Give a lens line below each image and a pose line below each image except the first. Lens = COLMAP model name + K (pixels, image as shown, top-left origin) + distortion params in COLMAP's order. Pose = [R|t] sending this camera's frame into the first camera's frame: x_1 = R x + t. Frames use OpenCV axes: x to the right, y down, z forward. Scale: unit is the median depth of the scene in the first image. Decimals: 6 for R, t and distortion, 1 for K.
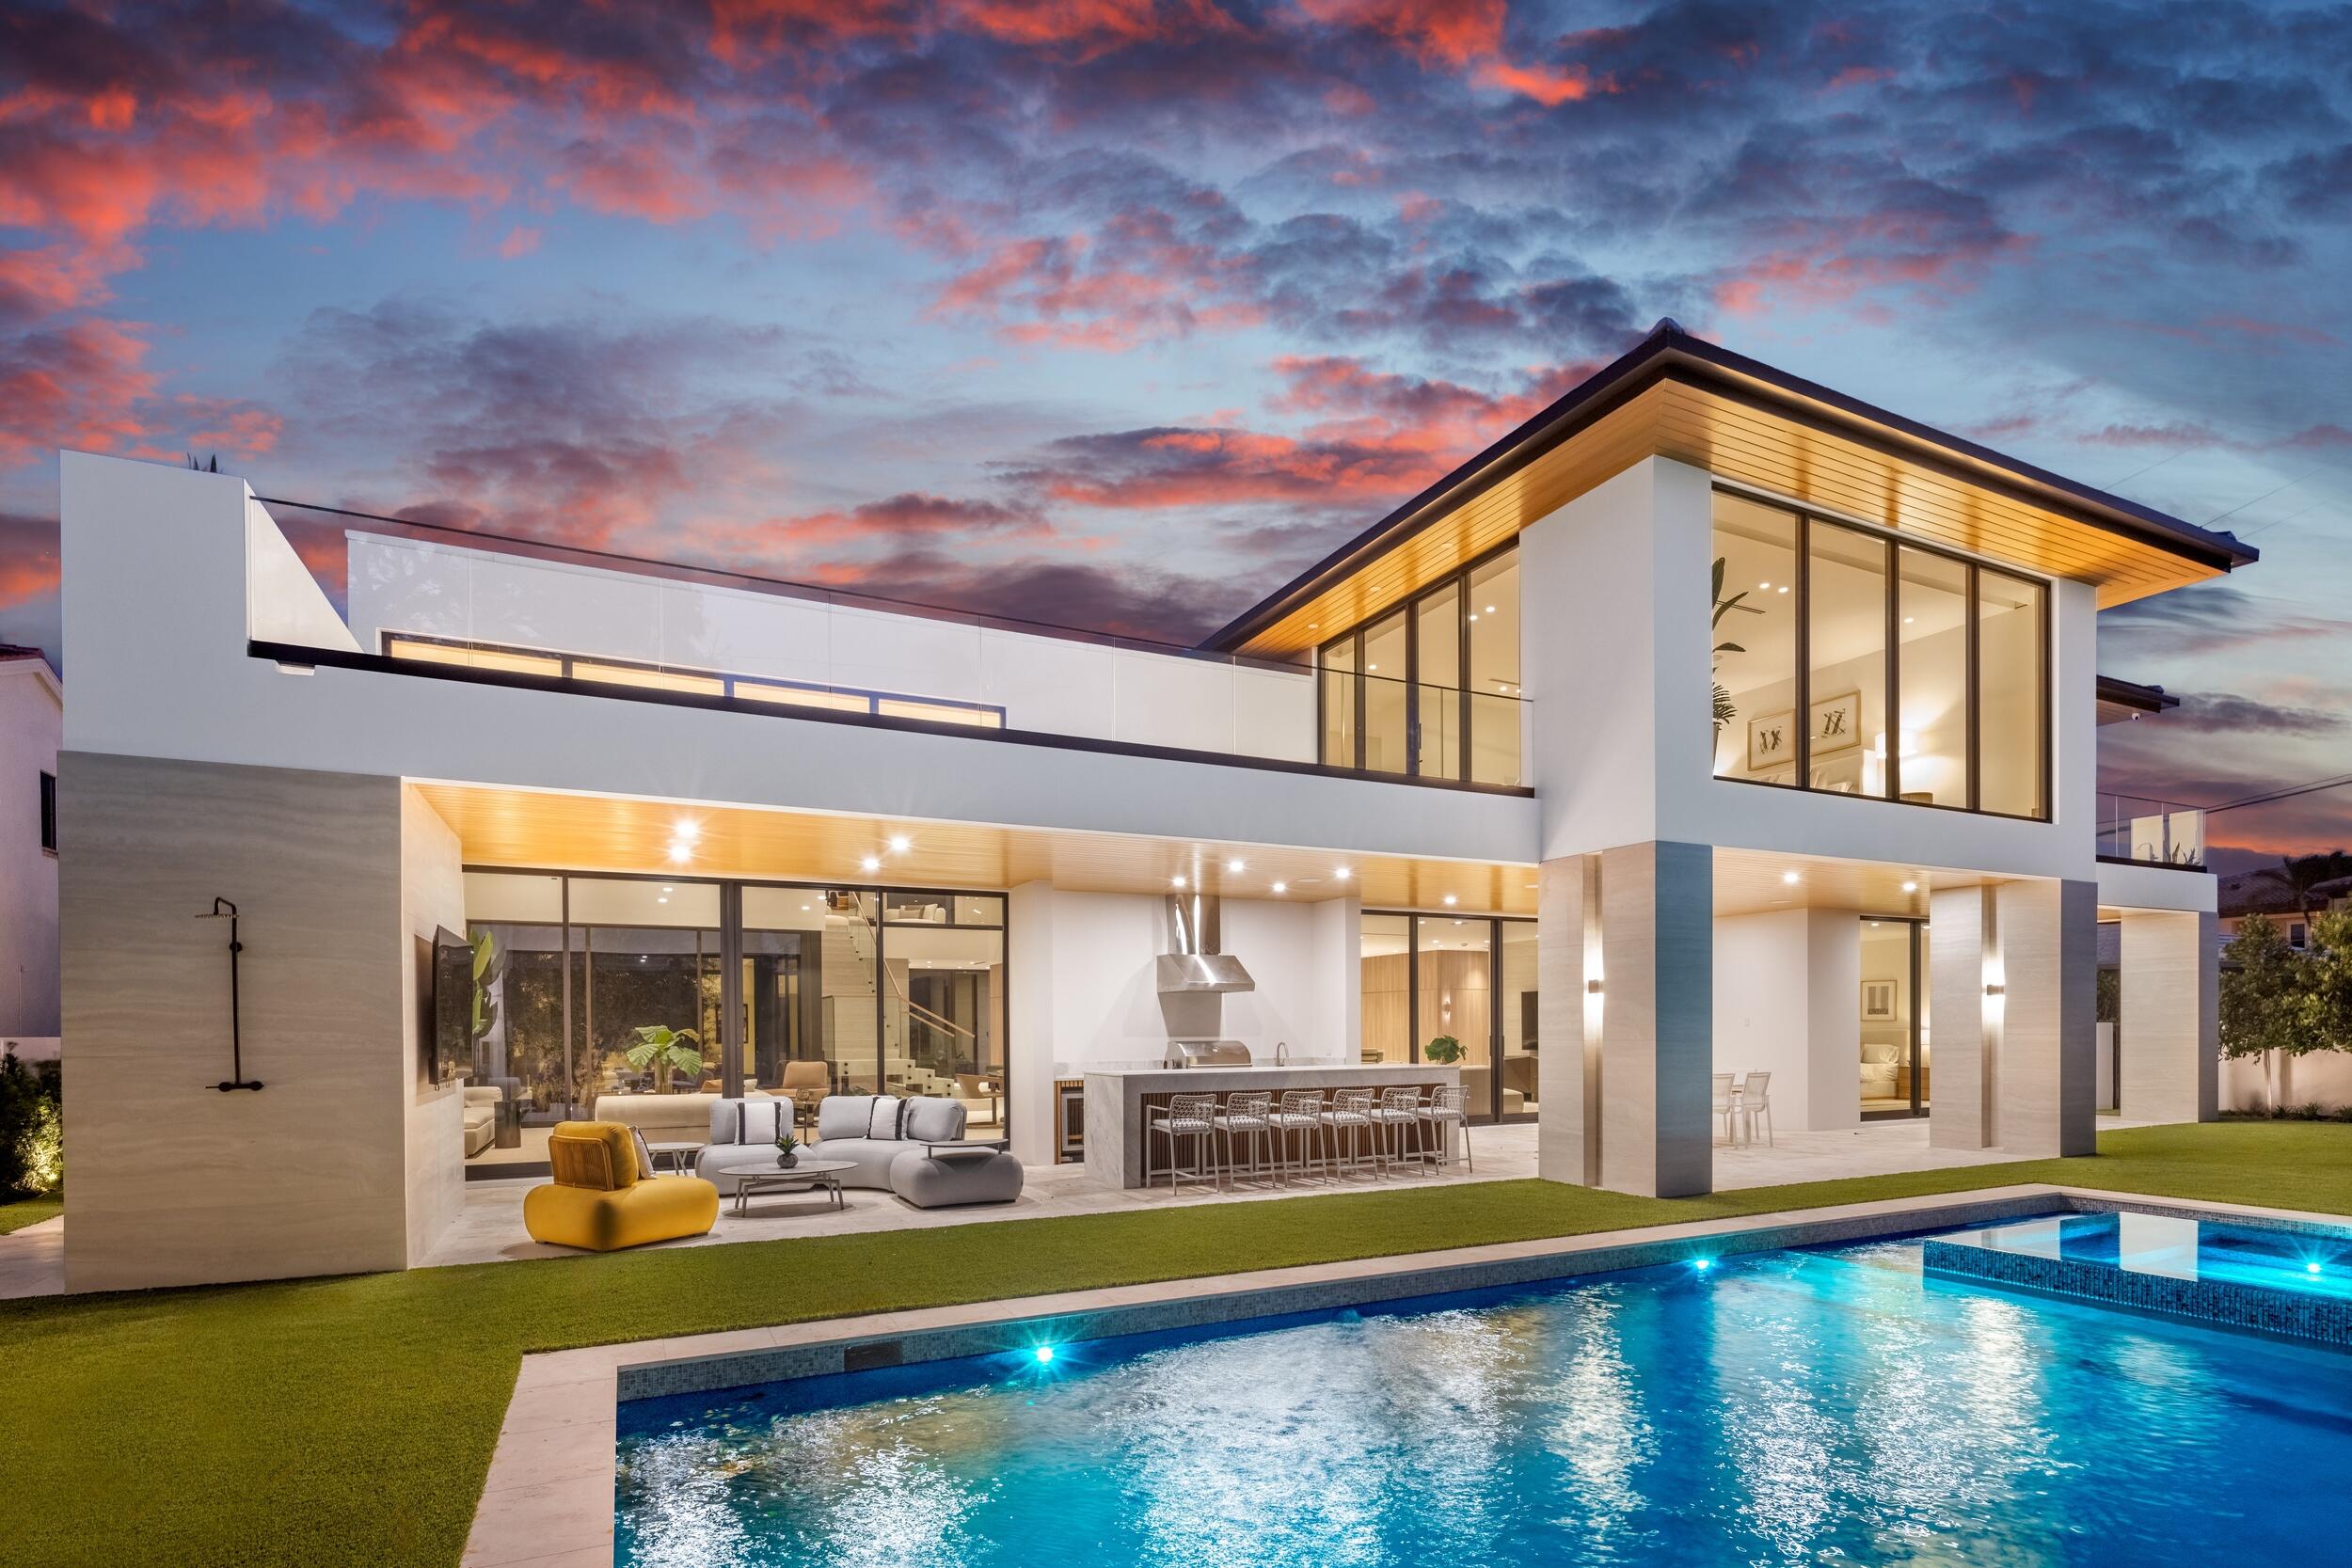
lens RADIAL K [[1122.5, 0, 1177.0], [0, 1122.5, 1035.5], [0, 0, 1]] dist [-0.001214, -0.000210]
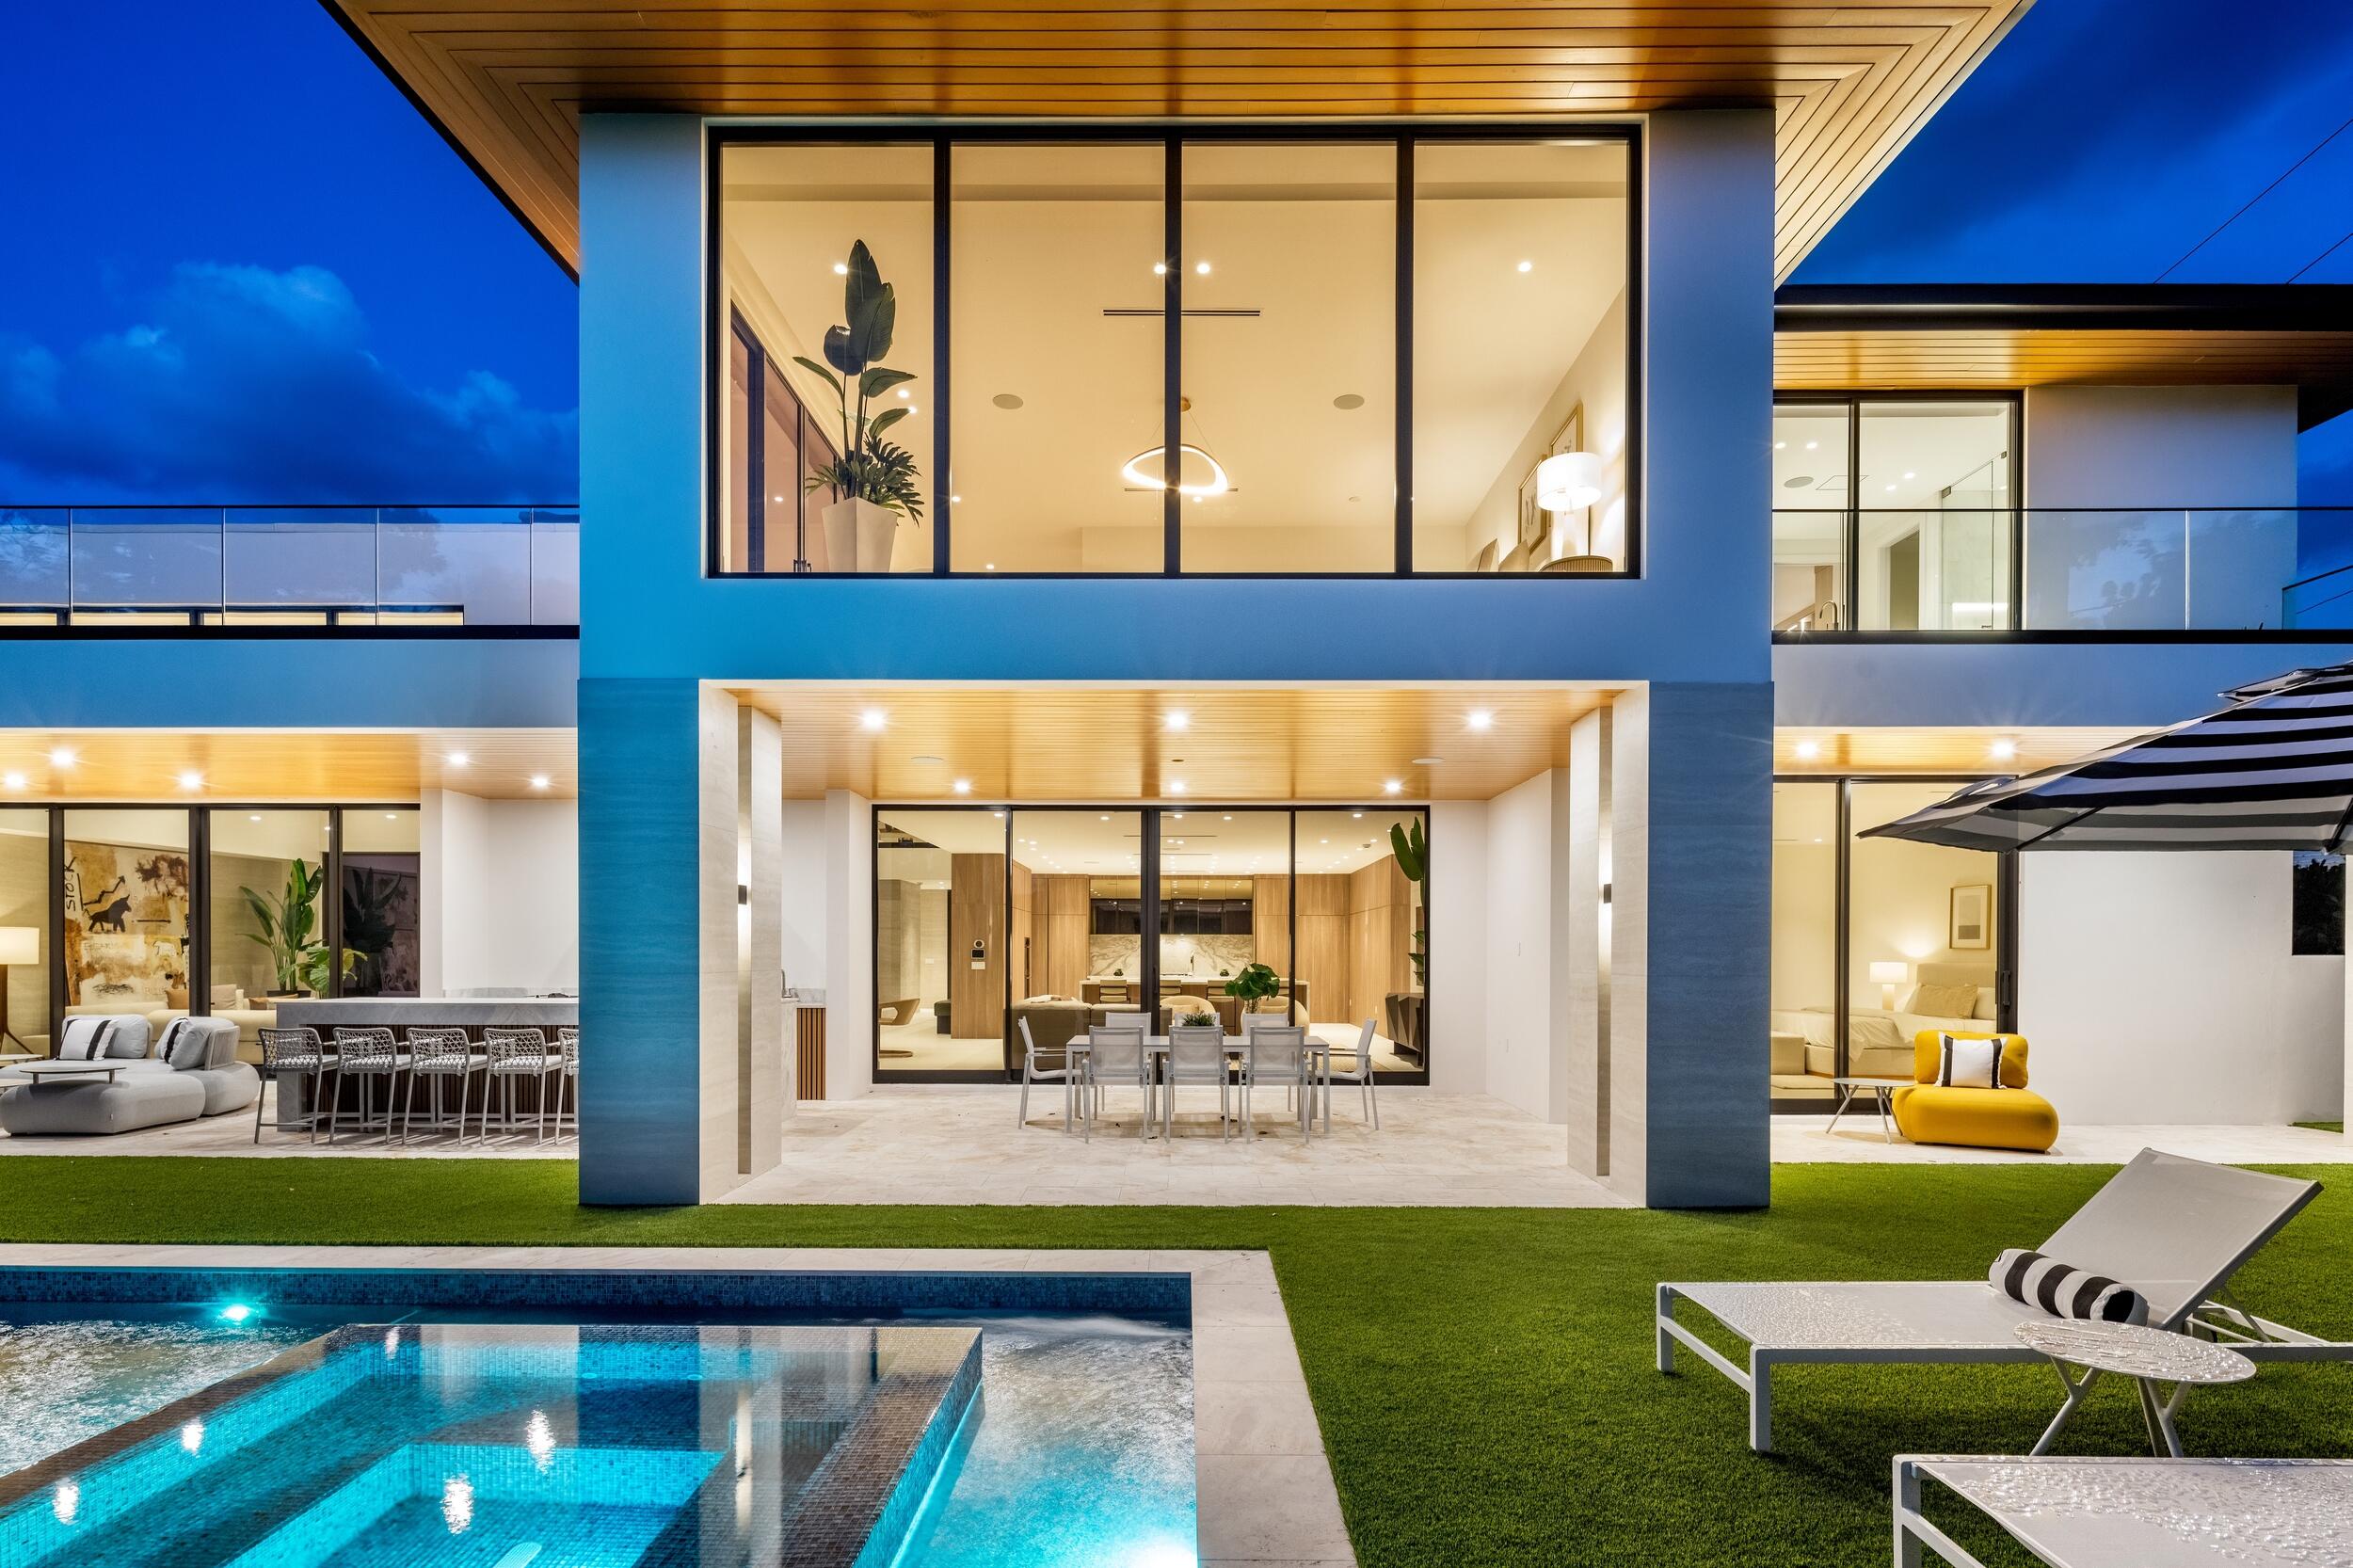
lens RADIAL K [[1179.0, 0, 1176.3], [0, 1179.0, 963.6], [0, 0, 1]] dist [0.000730, 0.000010]
pose [[0.895279, 0.011699, -0.445352, 0.932404], [-0.010923, 0.999931, 0.004308, -0.006955], [0.445372, 0.001008, 0.895345, 0.447992]]
